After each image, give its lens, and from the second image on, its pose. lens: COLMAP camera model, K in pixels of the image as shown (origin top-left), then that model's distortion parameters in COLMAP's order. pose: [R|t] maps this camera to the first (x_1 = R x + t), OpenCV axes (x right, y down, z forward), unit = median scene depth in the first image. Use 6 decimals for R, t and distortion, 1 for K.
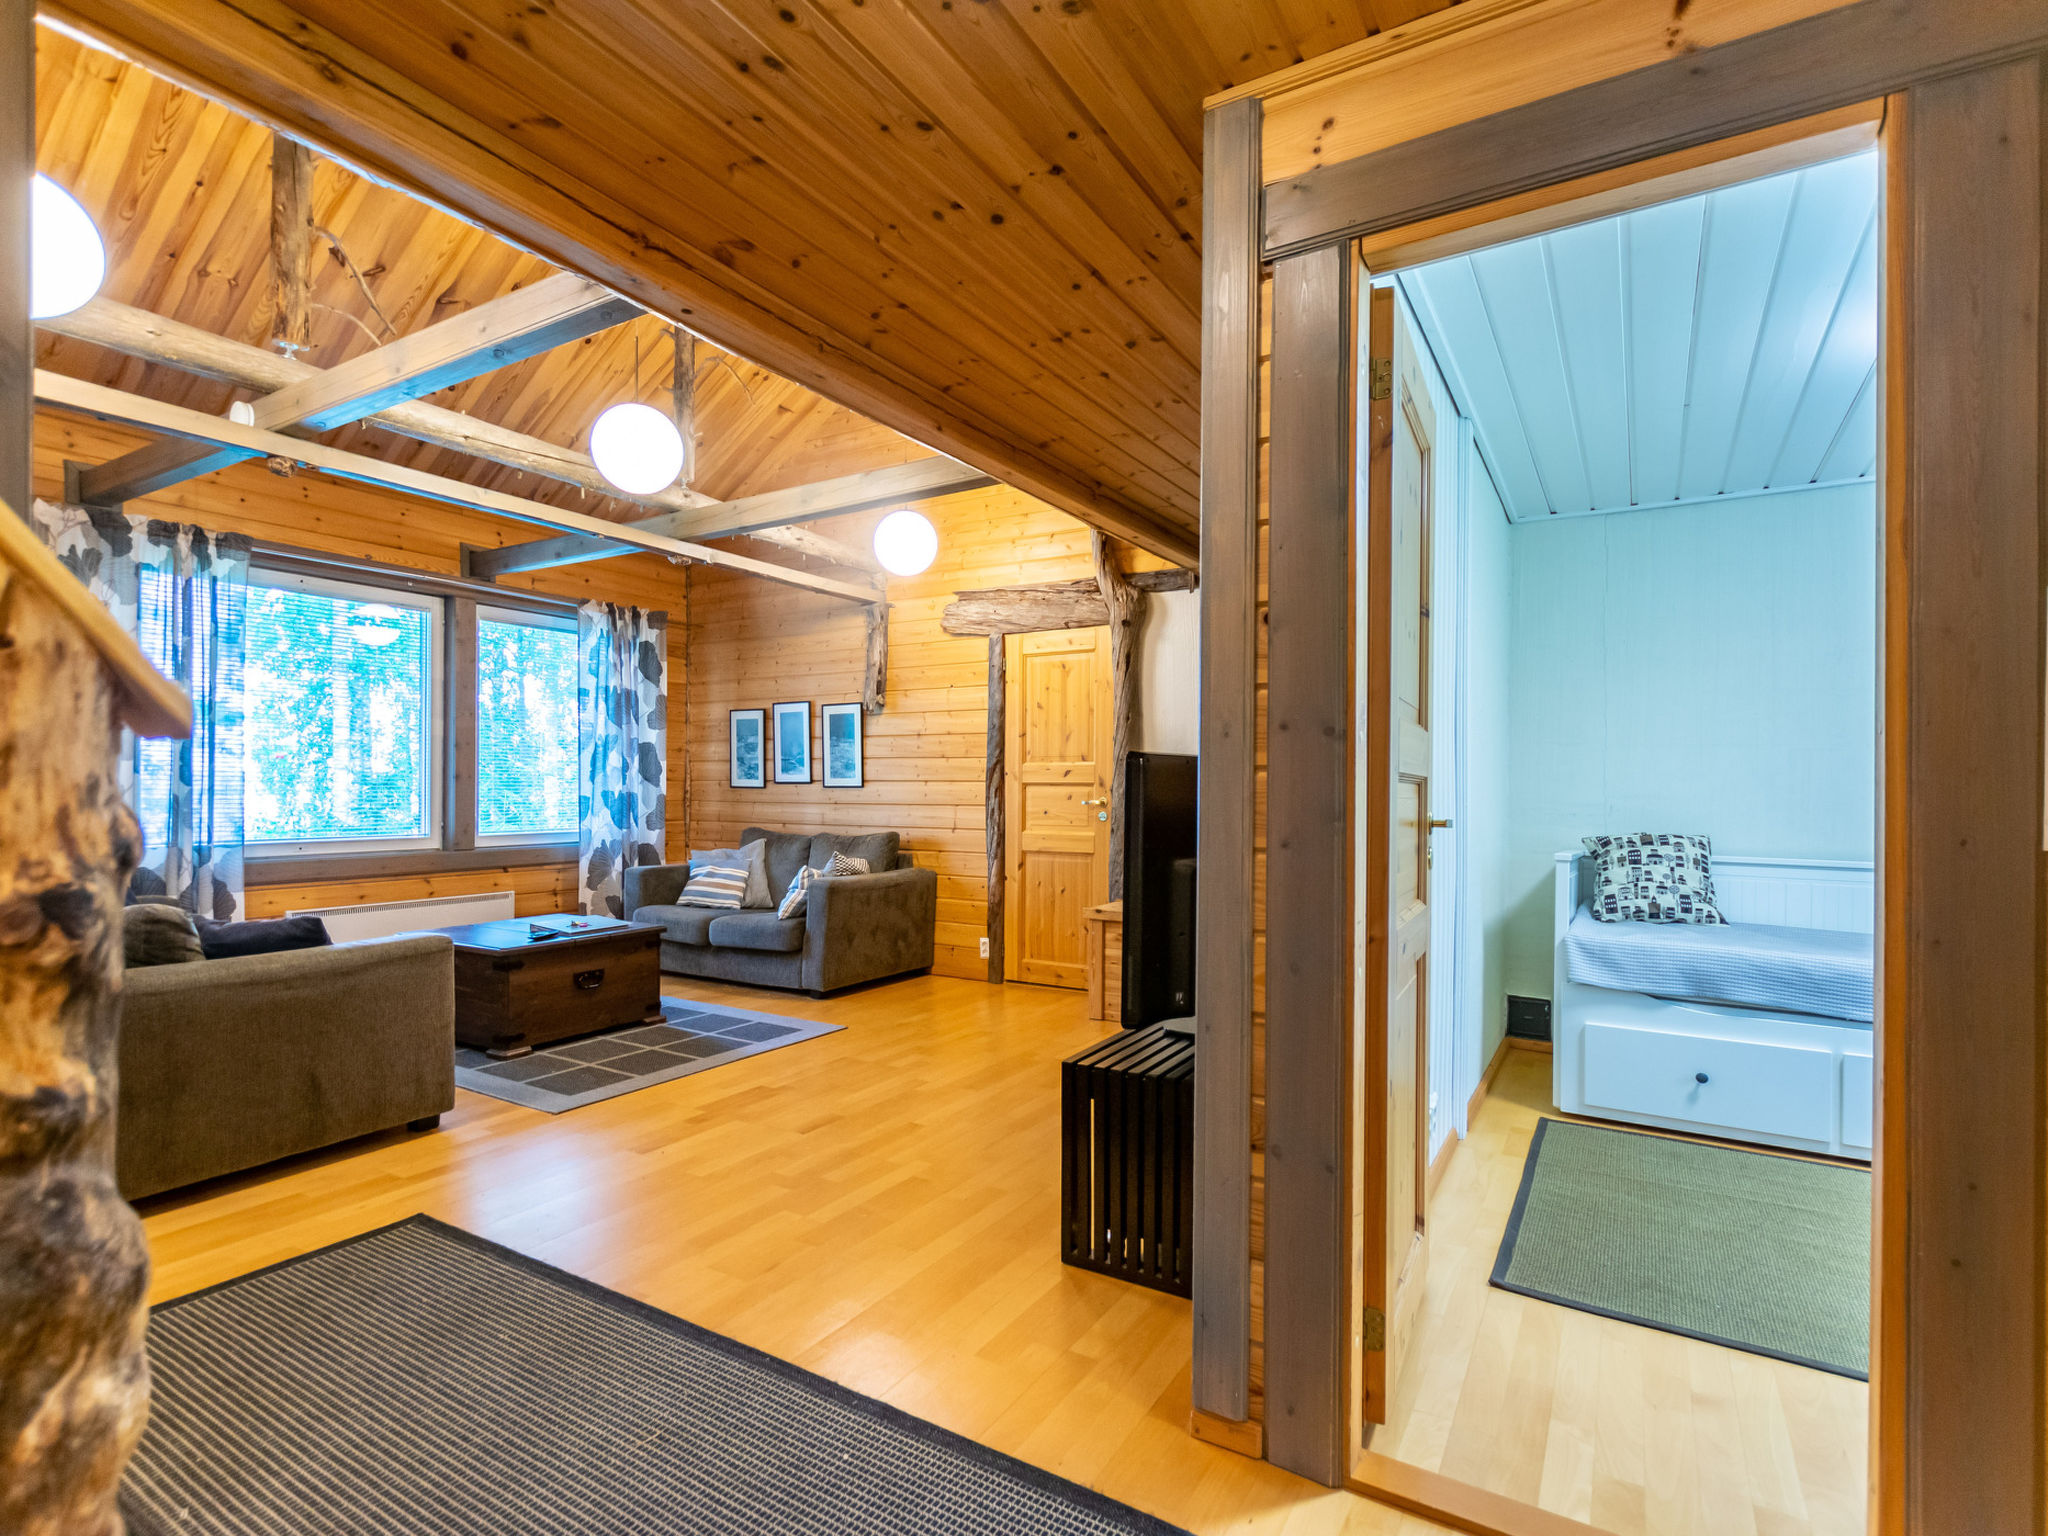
lens RADIAL K [[1004.8, 0, 1018.2], [0, 1004.8, 789.4], [0, 0, 1]] dist [0.002597, 0.000492]
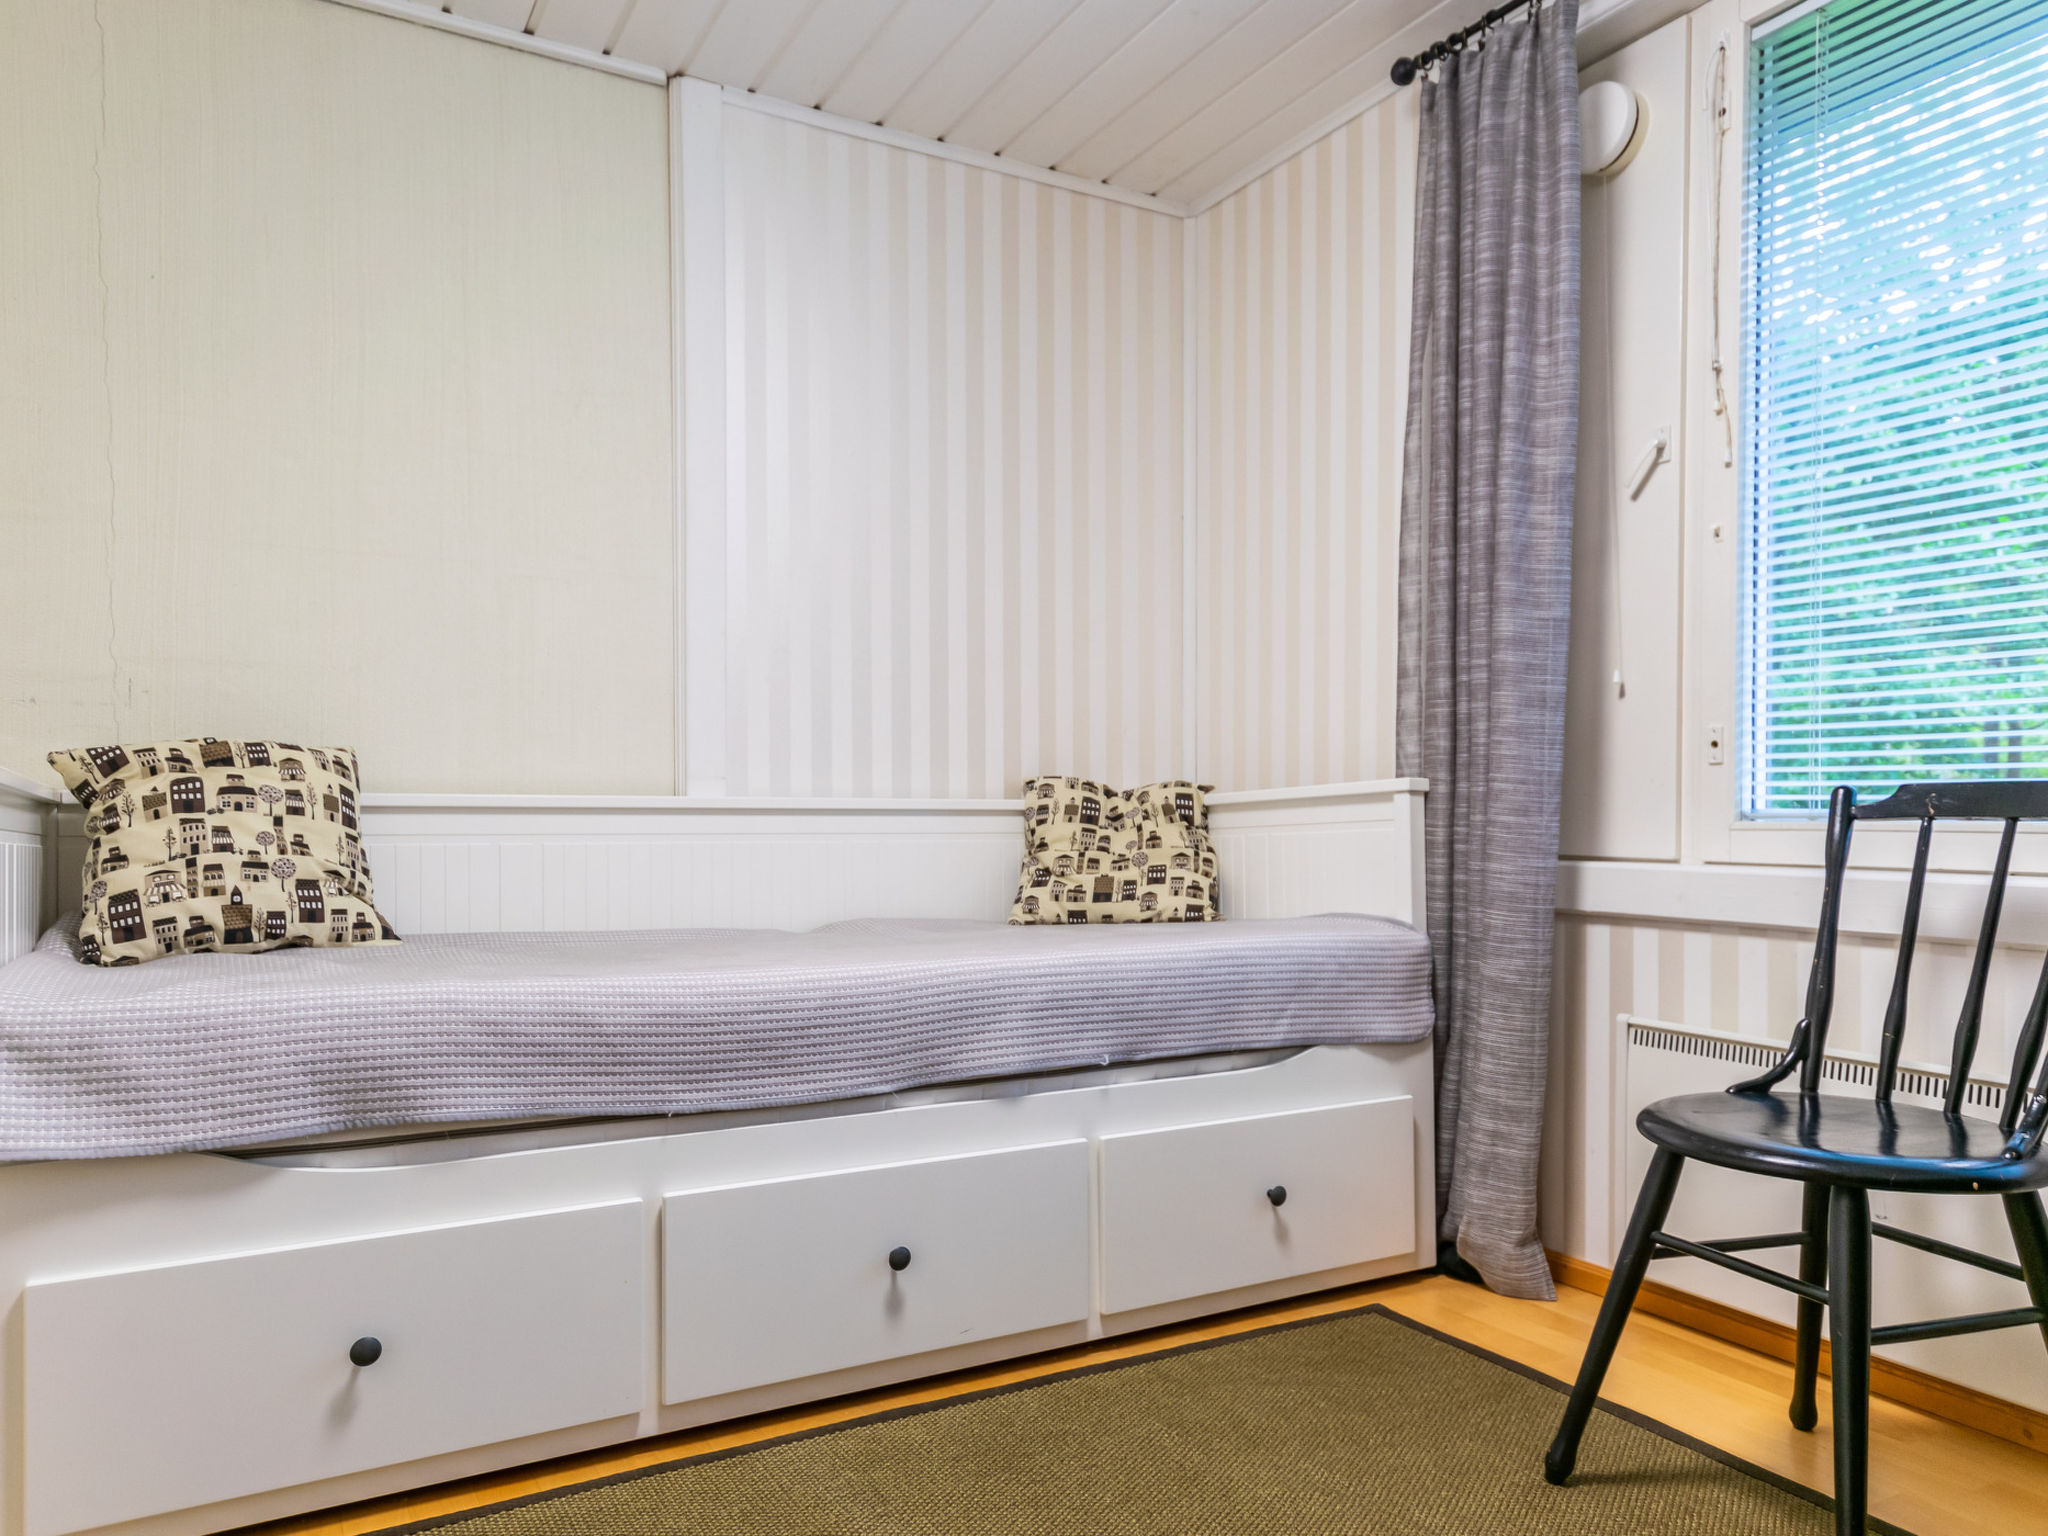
lens RADIAL K [[1364.3, 0, 1018.6], [0, 1364.3, 824.4], [0, 0, 1]] dist [0.005232, -0.001152]
pose [[0.474813, -0.019044, 0.879881, 0.296608], [0.006792, 0.999815, 0.017975, 0.072570], [-0.880060, -0.002559, 0.474855, 0.459513]]
